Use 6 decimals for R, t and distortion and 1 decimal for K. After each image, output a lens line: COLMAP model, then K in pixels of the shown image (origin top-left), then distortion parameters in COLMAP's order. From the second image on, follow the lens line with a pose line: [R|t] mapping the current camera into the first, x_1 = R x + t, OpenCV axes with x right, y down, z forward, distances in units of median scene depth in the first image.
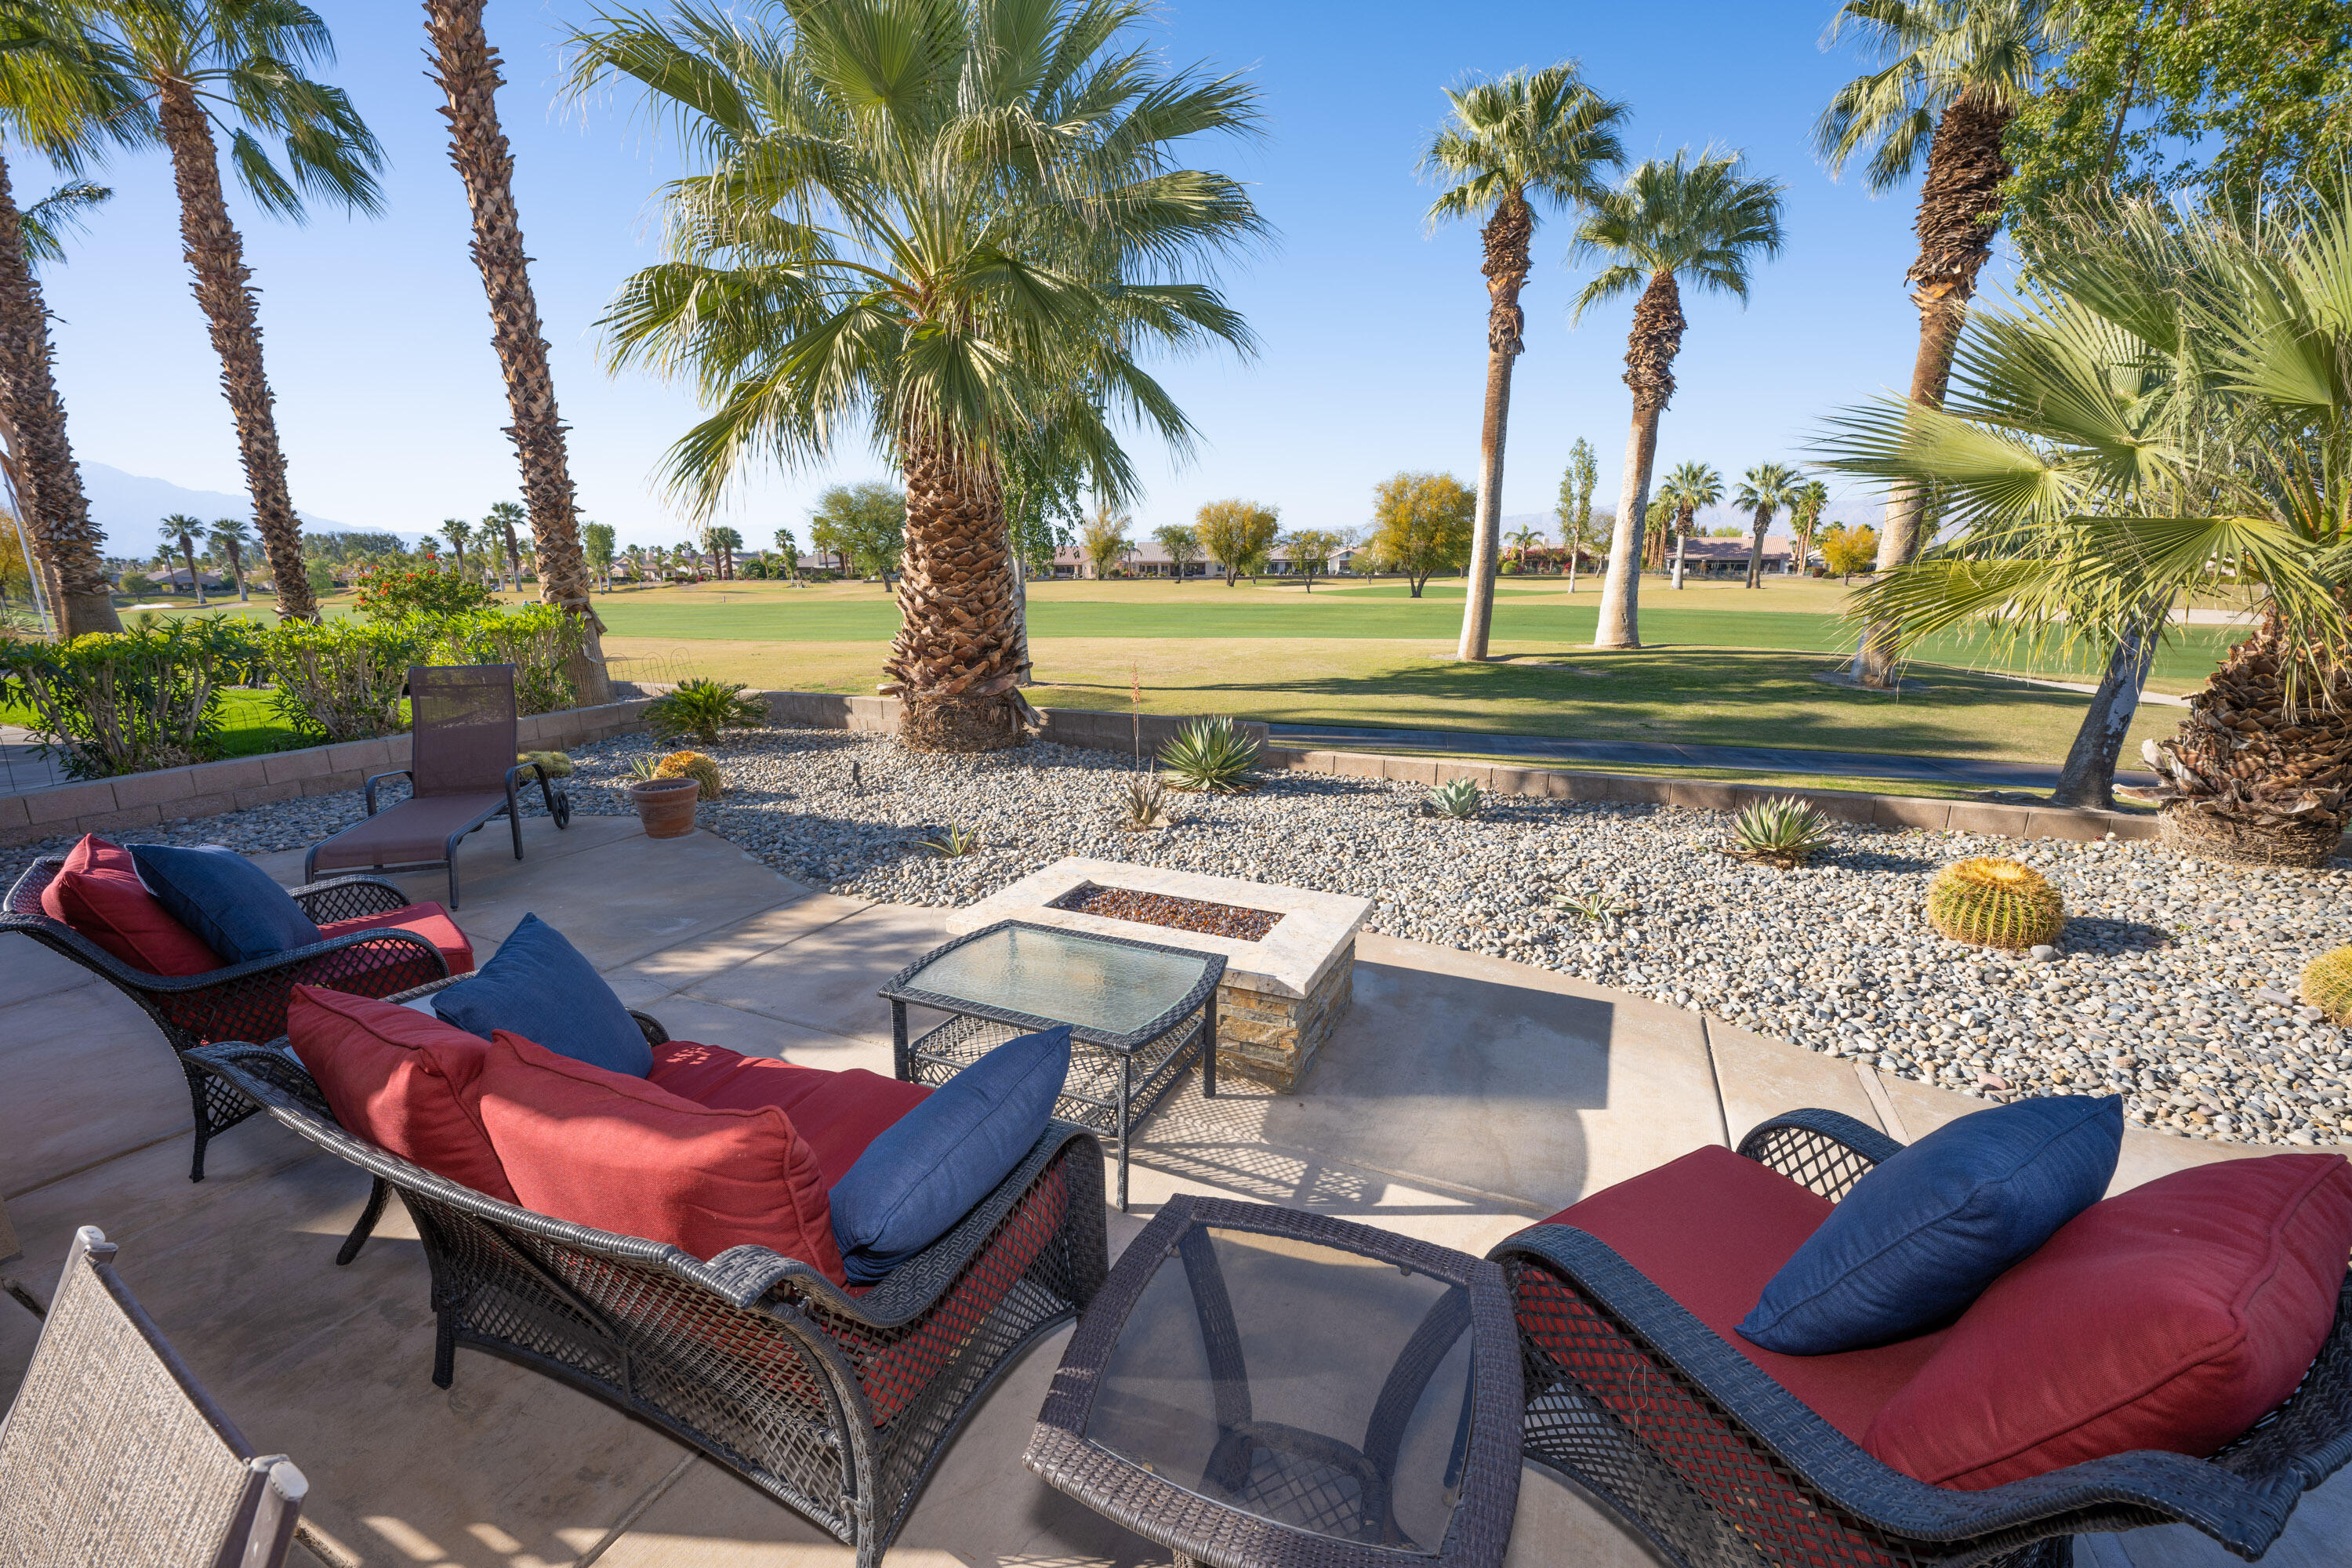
lens RADIAL K [[944.4, 0, 1172.4], [0, 944.4, 788.7], [0, 0, 1]] dist [-0.024800, 0.001964]
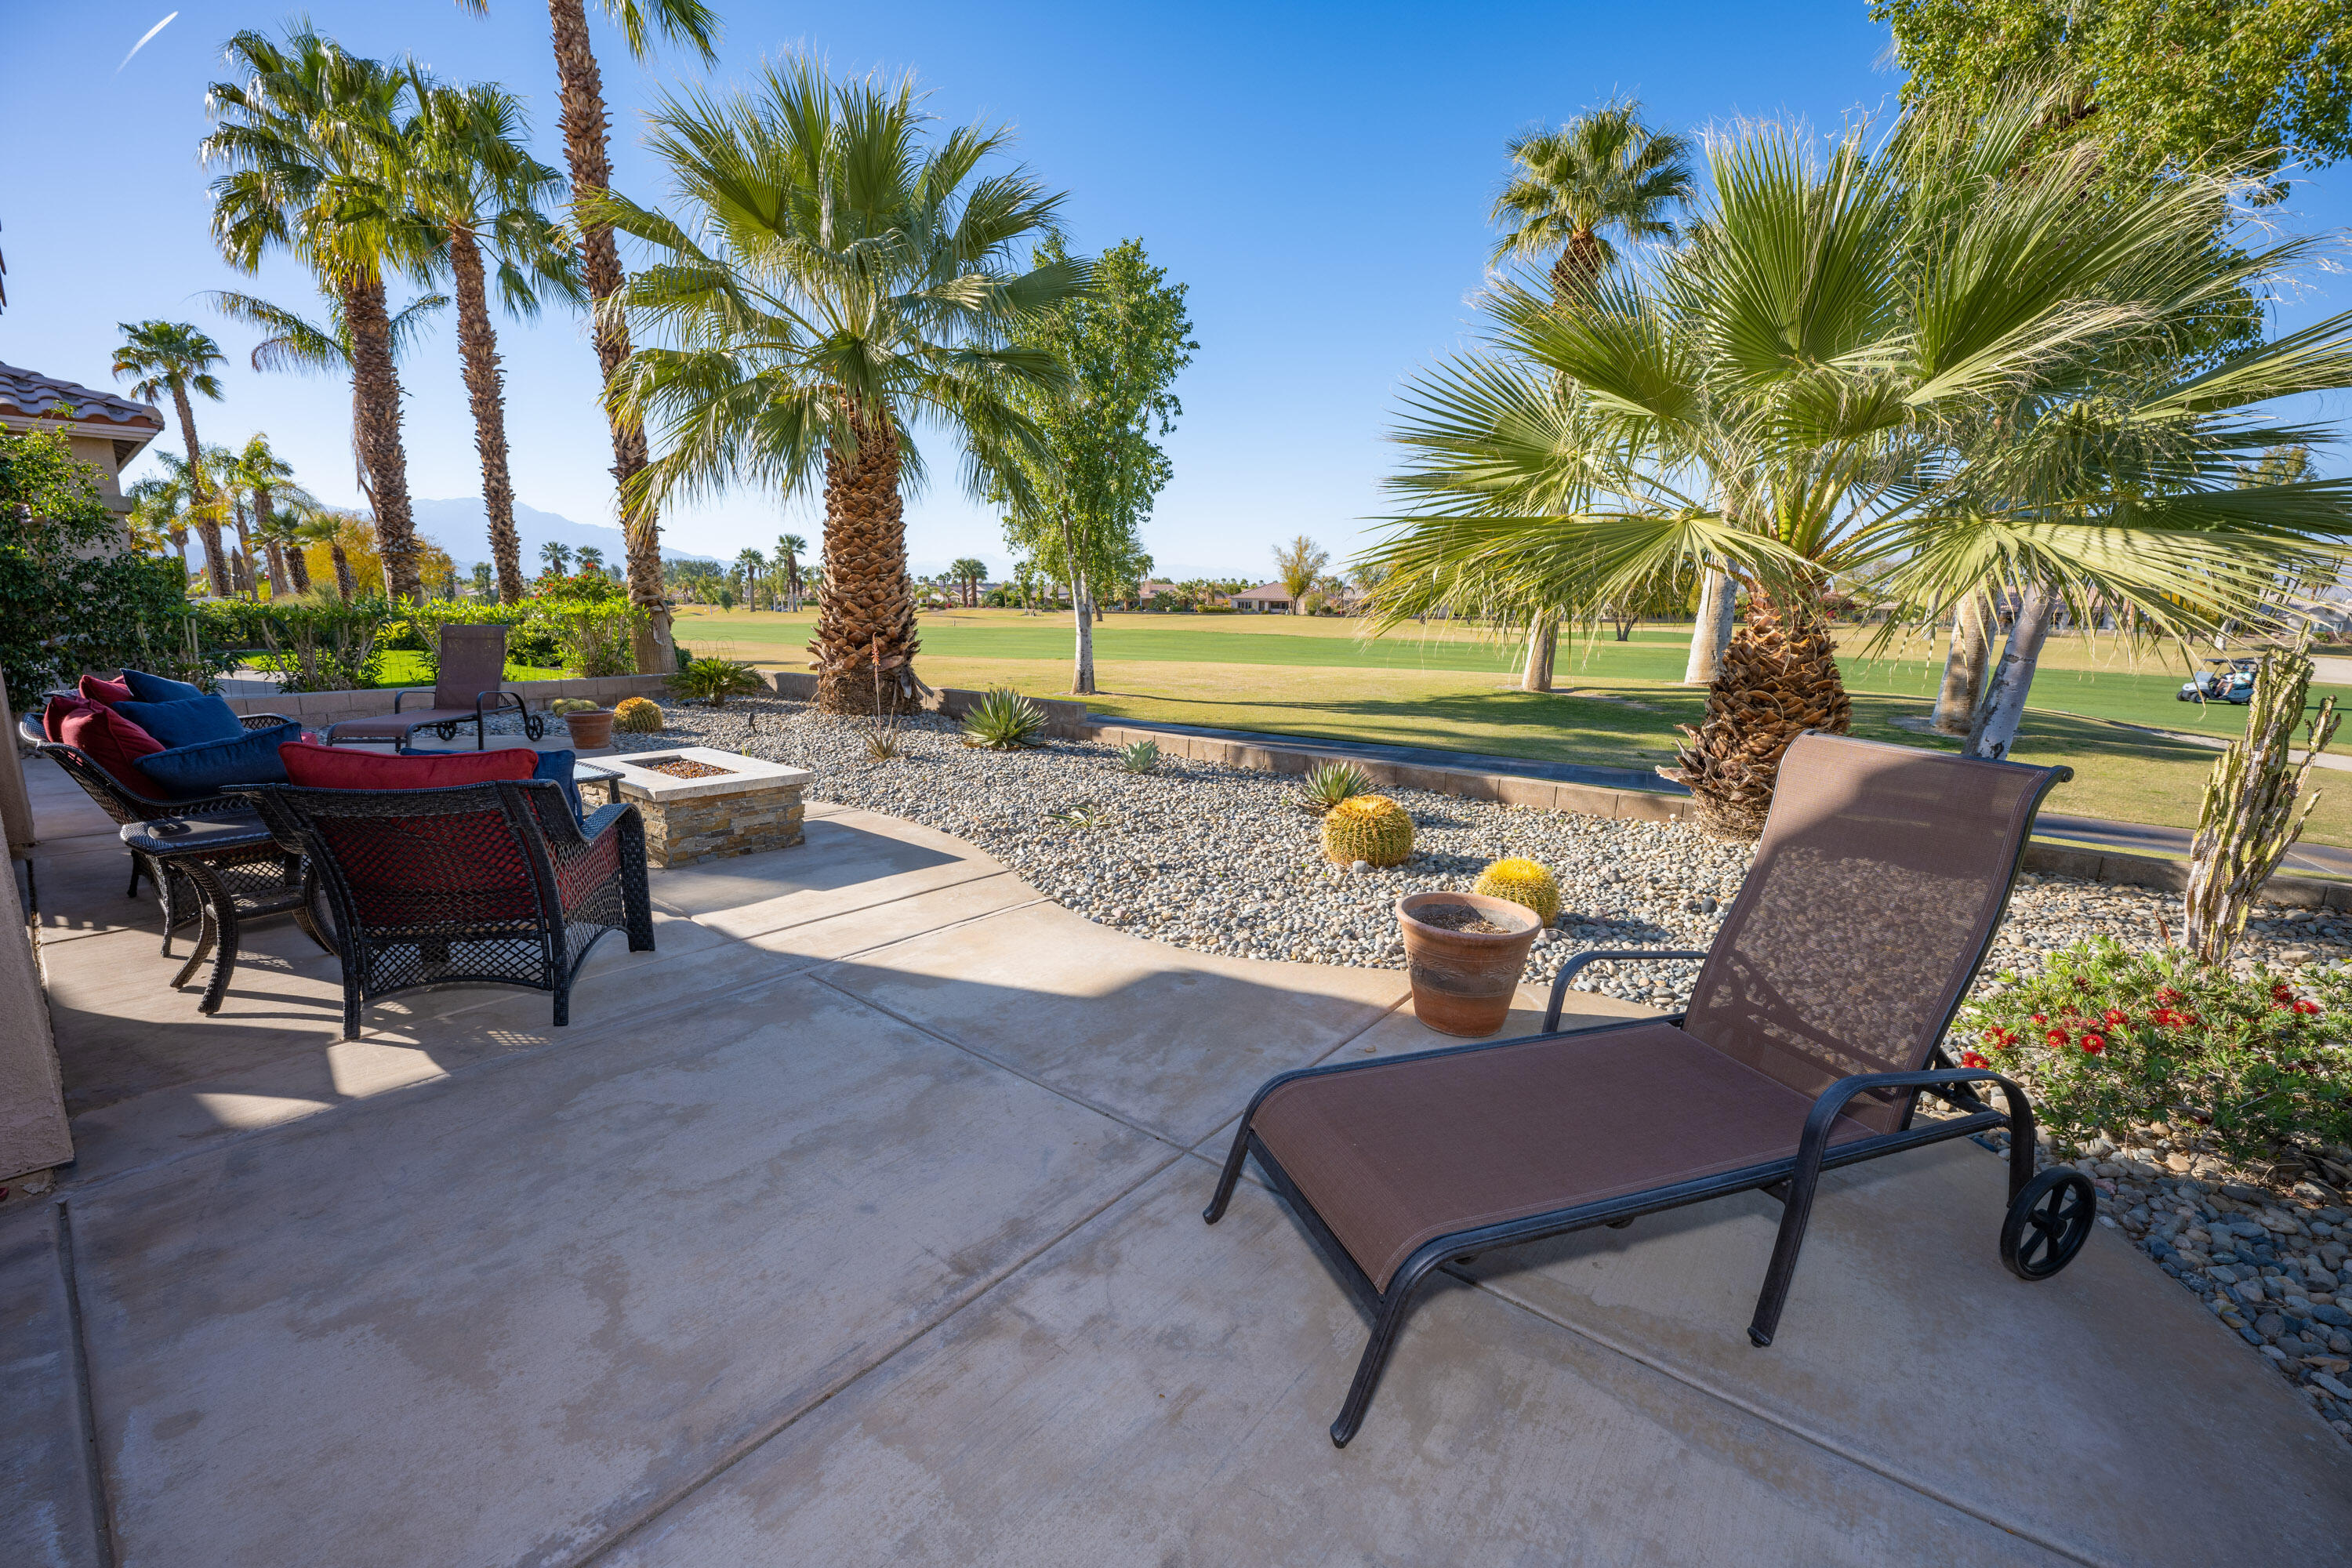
lens RADIAL K [[944.4, 0, 1176.2], [0, 944.4, 782.7], [0, 0, 1]] dist [-0.024800, 0.001964]
pose [[0.971135, 0.065127, -0.229467, 0.265640], [-0.075299, 0.996516, -0.035846, 0.034581], [0.226333, 0.052090, 0.972656, -0.071868]]
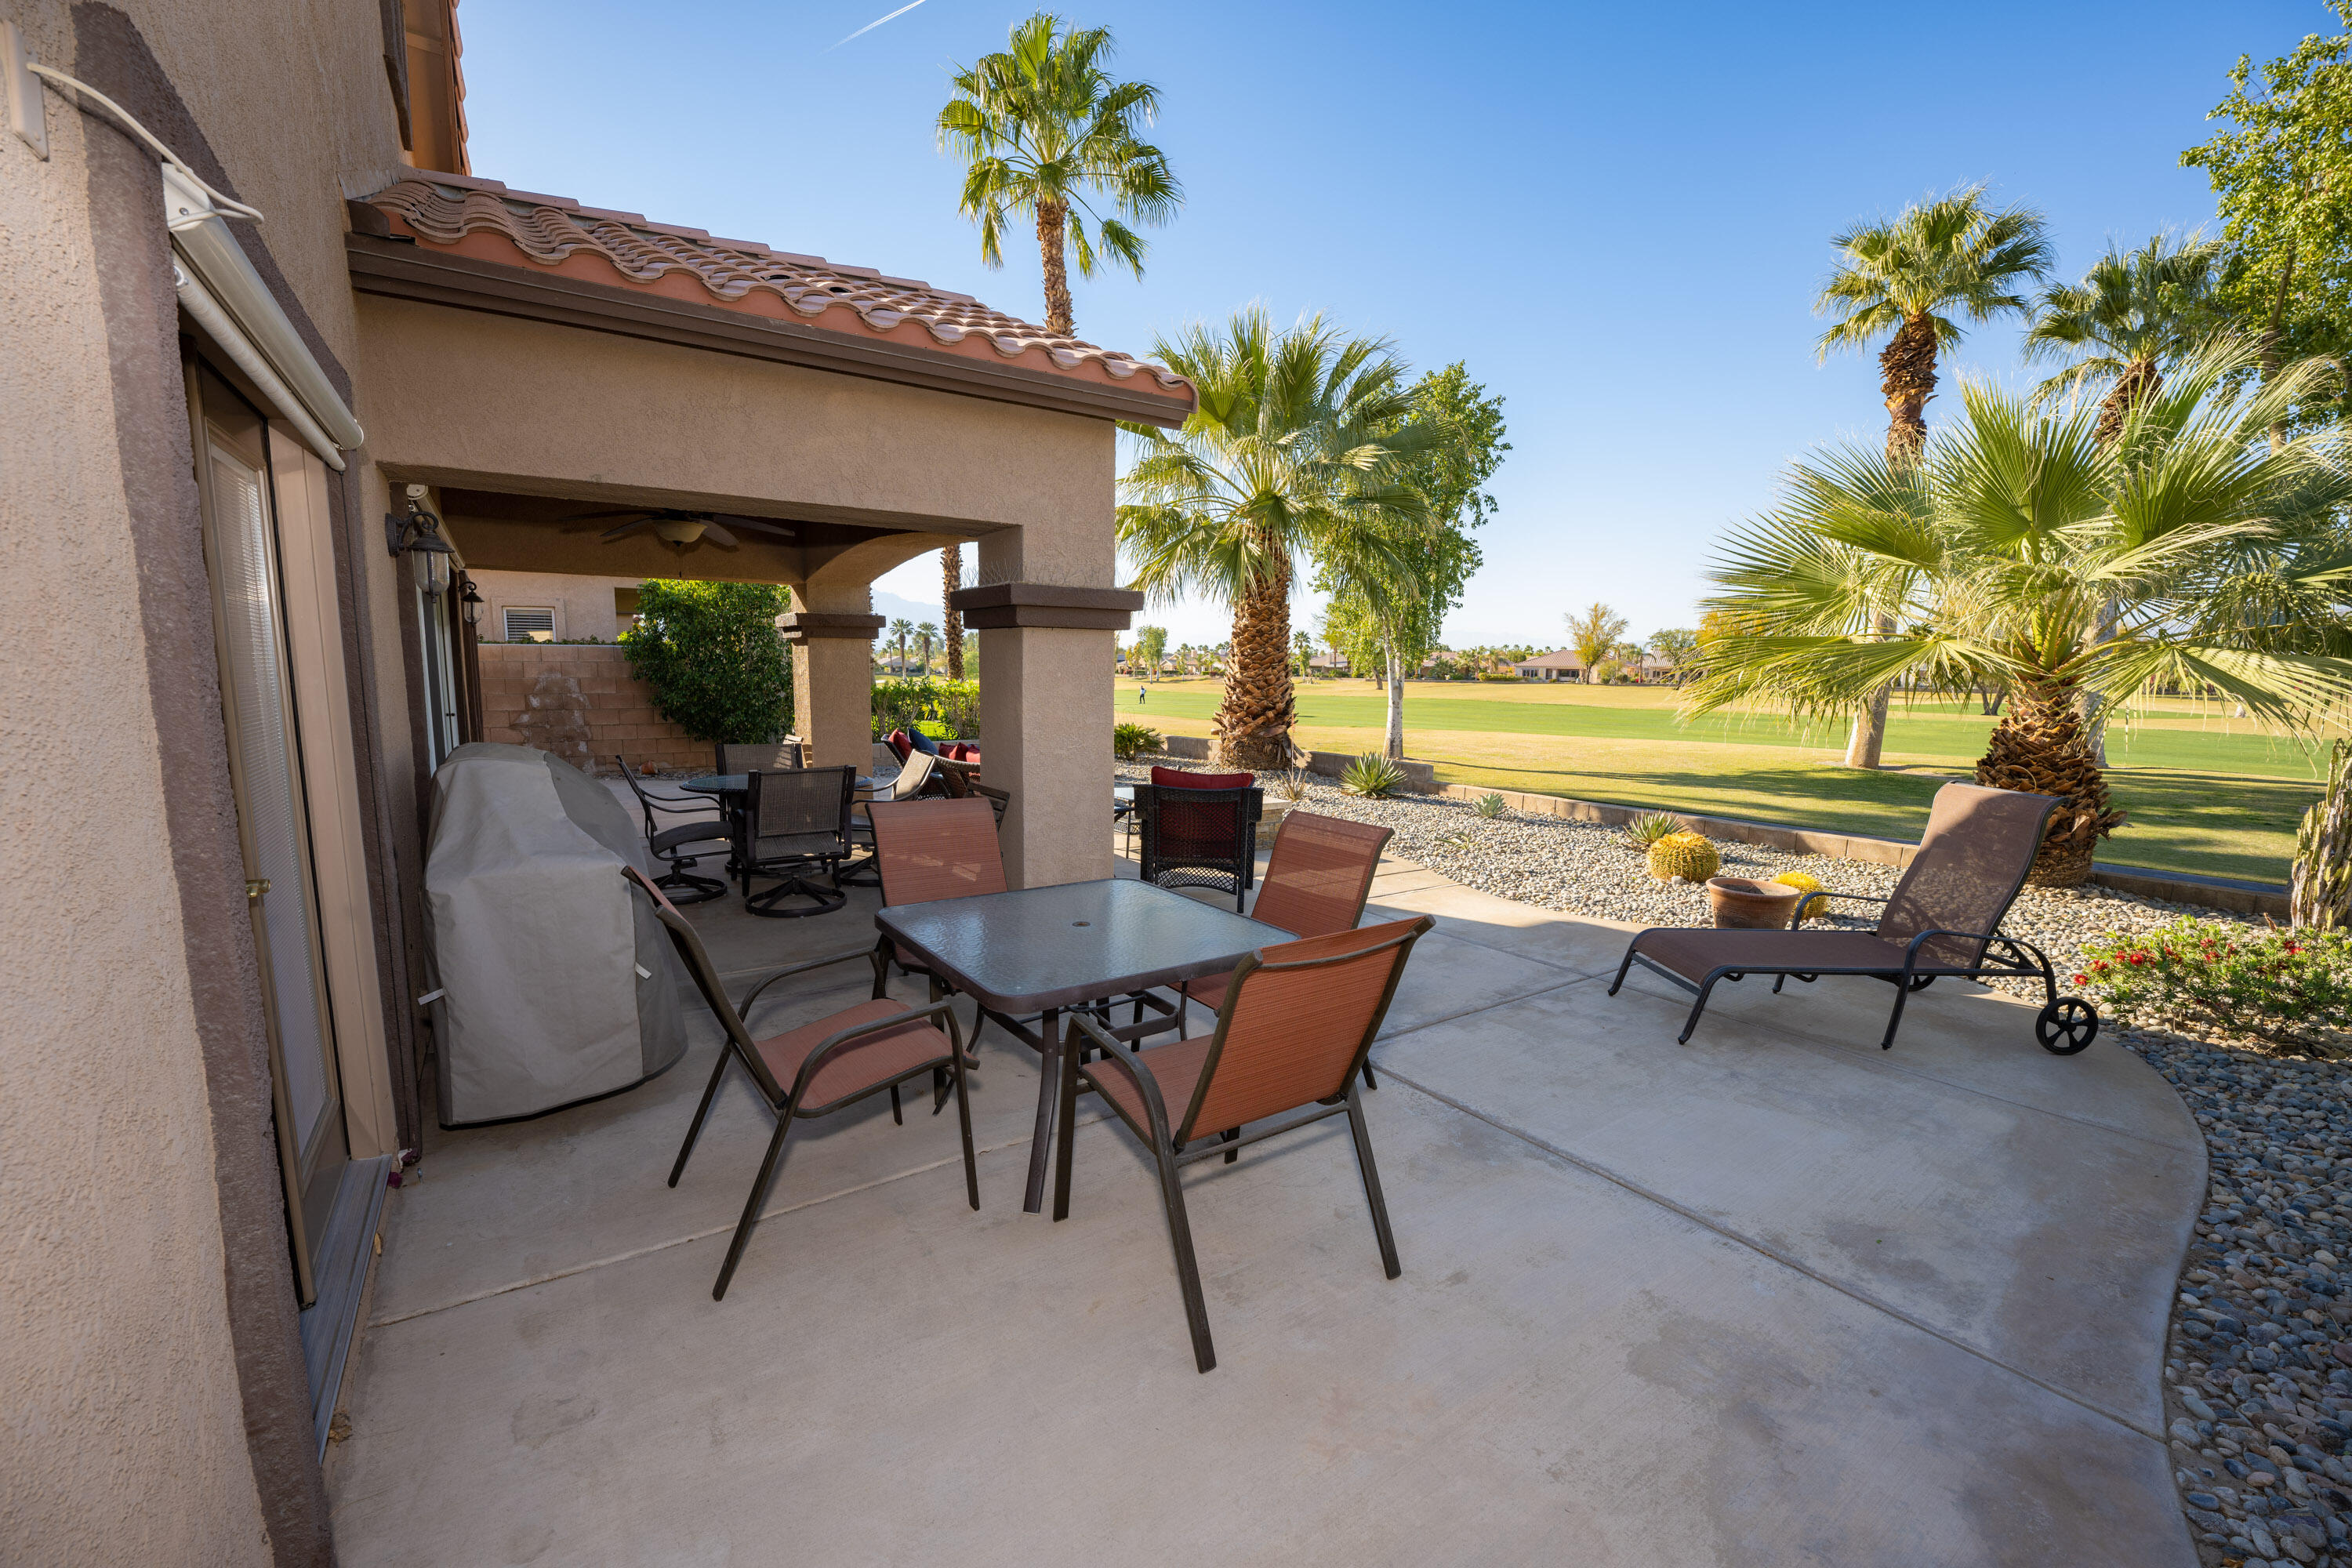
lens RADIAL K [[944.4, 0, 1164.6], [0, 944.4, 795.4], [0, 0, 1]] dist [-0.024800, 0.001964]
pose [[0.860714, 0.084683, -0.501997, 0.265407], [-0.132921, 0.989246, -0.061026, 0.068456], [0.491431, 0.119252, 0.862714, -0.275058]]
